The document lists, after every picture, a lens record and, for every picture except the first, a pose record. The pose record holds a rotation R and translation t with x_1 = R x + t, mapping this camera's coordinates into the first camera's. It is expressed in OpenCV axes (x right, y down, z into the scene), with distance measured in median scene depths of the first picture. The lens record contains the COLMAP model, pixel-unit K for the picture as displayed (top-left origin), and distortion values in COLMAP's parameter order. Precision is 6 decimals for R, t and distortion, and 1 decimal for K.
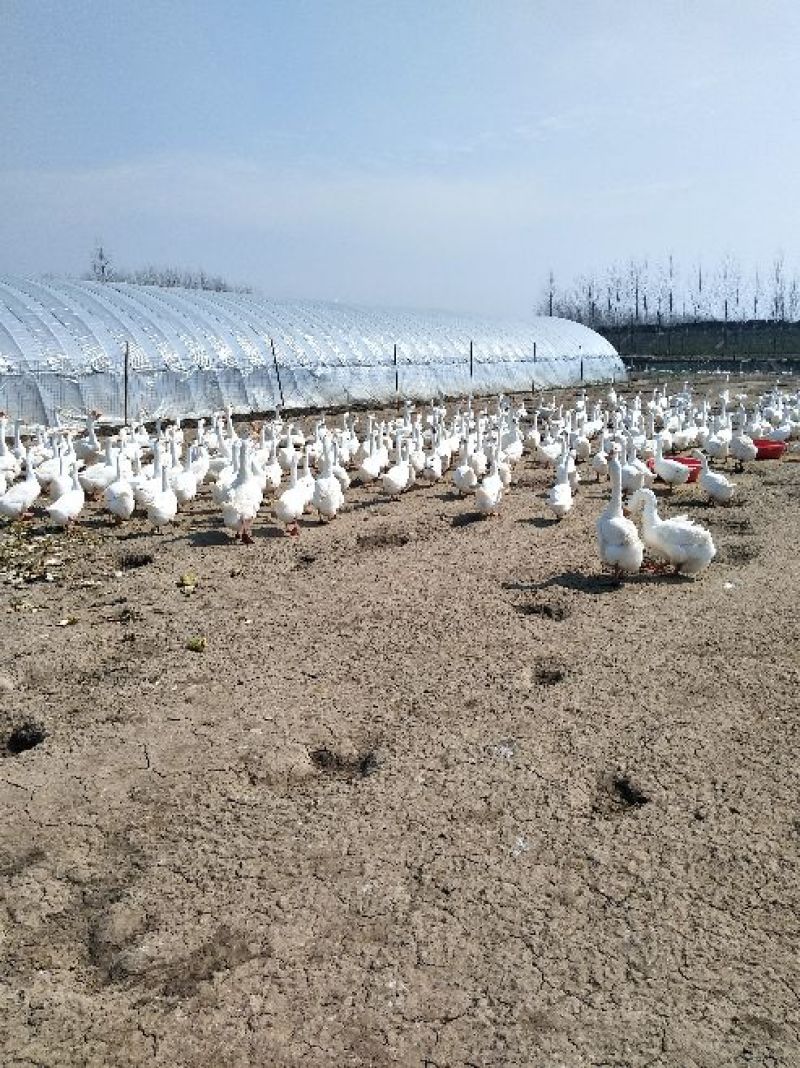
lens RADIAL K [[812.6, 0, 400.0], [0, 812.6, 534.0], [0, 0, 1]] dist [0.062125, -0.111596]
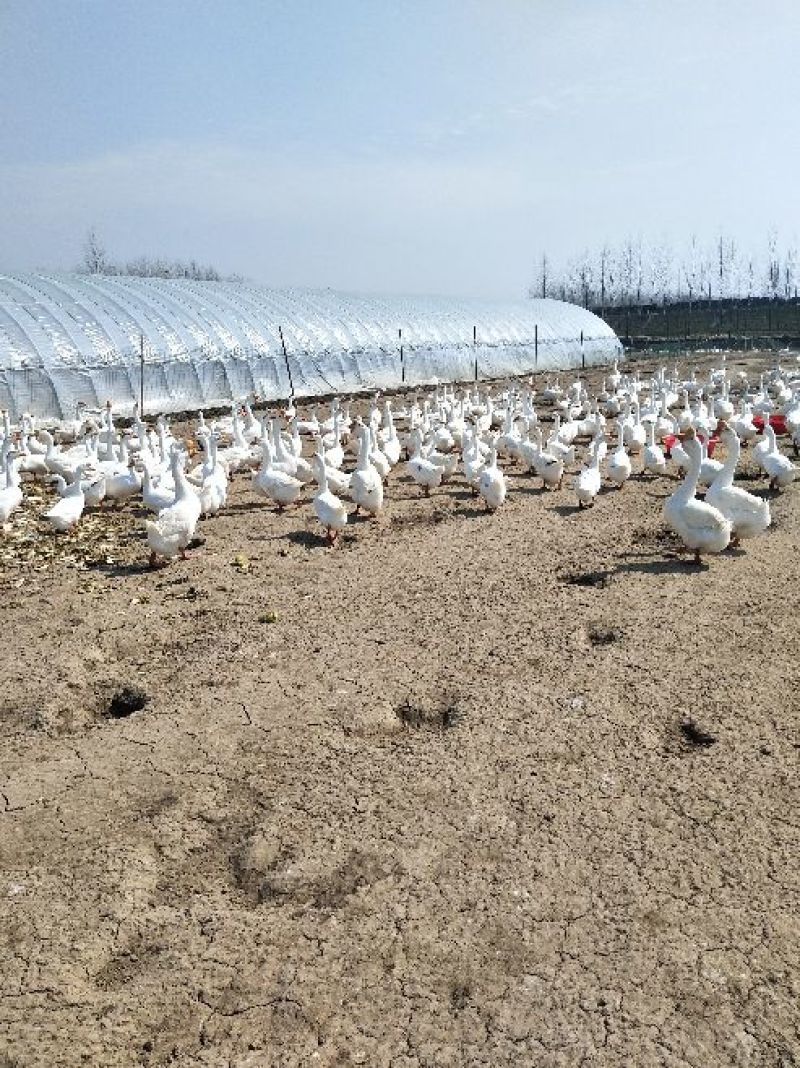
lens RADIAL K [[812.6, 0, 400.0], [0, 812.6, 534.0], [0, 0, 1]] dist [0.062125, -0.111596]
pose [[0.999693, -0.024560, 0.003135, -0.112968], [0.024509, 0.999579, 0.015532, 0.022318], [-0.003515, -0.015451, 0.999874, -0.086376]]
